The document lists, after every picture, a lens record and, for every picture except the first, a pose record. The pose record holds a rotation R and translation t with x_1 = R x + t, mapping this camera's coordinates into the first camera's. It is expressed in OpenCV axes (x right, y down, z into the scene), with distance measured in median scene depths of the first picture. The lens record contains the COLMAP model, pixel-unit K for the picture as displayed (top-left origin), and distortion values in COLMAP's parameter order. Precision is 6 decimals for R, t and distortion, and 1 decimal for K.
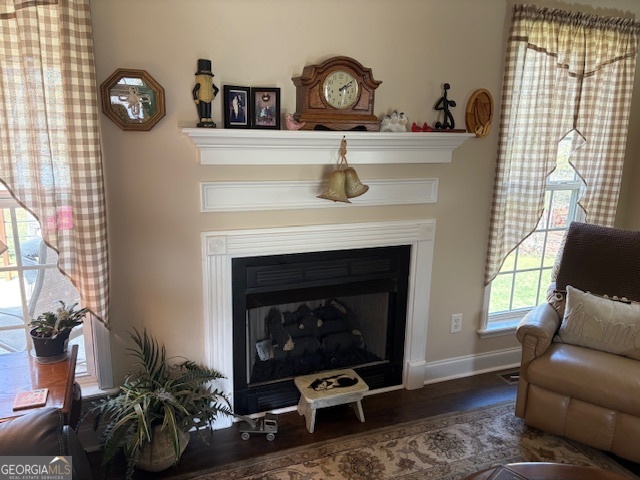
lens RADIAL K [[480.8, 0, 318.2], [0, 480.8, 241.2], [0, 0, 1]] dist [0.044425, -0.045900]
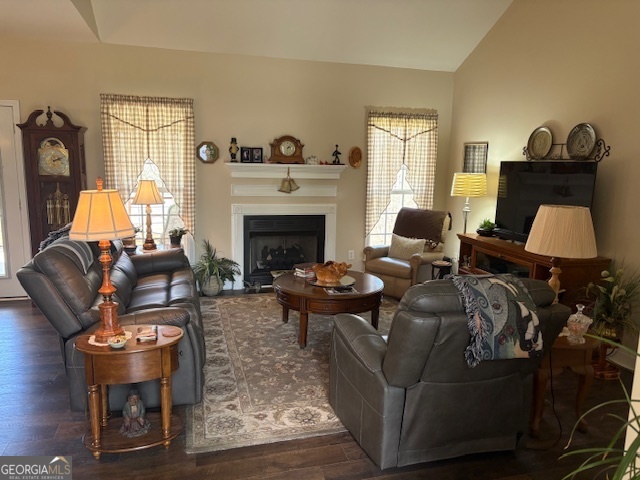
lens RADIAL K [[480.8, 0, 322.3], [0, 480.8, 244.5], [0, 0, 1]] dist [0.044425, -0.045900]
pose [[0.994898, 0.020579, -0.098765, 0.462837], [-0.026170, 0.998107, -0.055656, 0.306937], [0.097432, 0.057956, 0.993553, -1.377231]]
